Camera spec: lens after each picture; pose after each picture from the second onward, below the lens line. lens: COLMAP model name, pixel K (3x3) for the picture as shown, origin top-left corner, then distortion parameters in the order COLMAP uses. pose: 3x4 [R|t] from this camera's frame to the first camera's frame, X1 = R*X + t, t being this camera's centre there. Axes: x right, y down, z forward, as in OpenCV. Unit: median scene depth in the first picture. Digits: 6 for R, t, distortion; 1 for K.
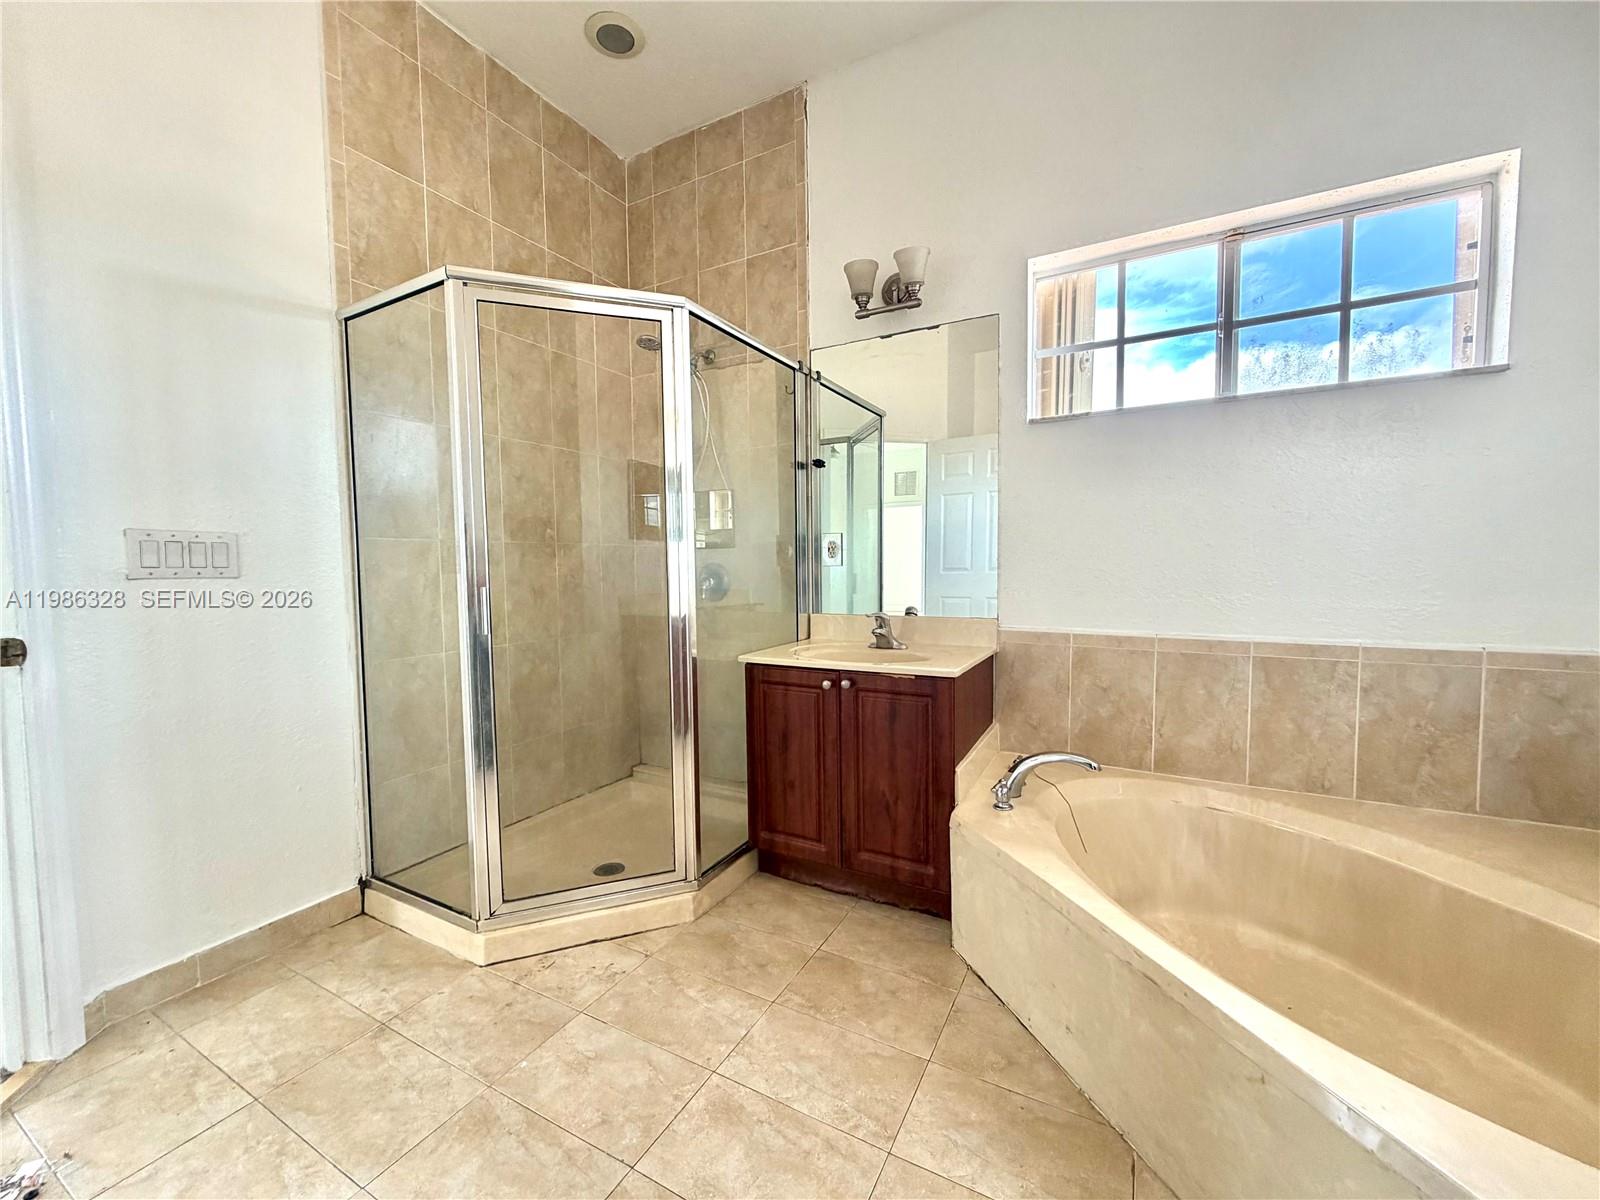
lens RADIAL K [[639.6, 0, 797.7], [0, 639.6, 595.7], [0, 0, 1]] dist [0.001172, -0.000039]
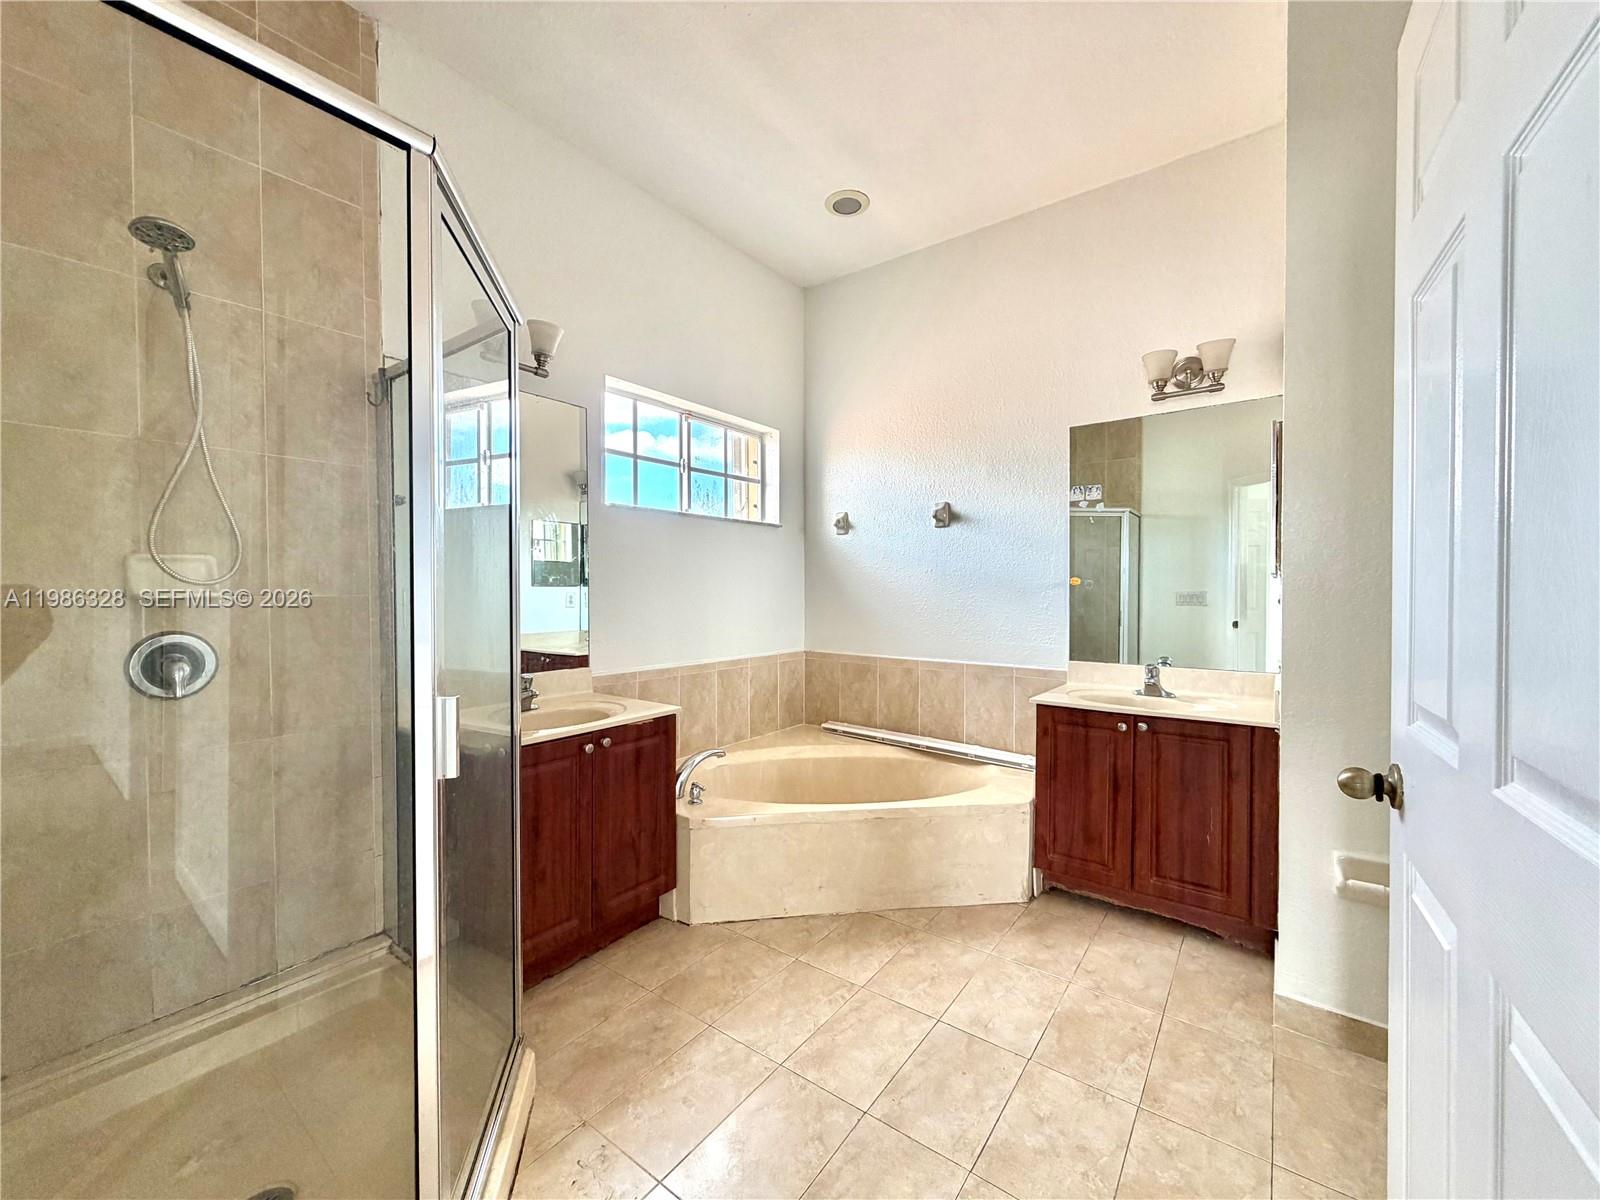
lens RADIAL K [[639.6, 0, 797.7], [0, 639.6, 595.7], [0, 0, 1]] dist [0.001172, -0.000039]
pose [[0.138977, 0.004812, 0.990284, -0.983402], [0.053064, 0.998515, -0.012299, -0.074480], [-0.988873, 0.054257, 0.138516, 0.579356]]
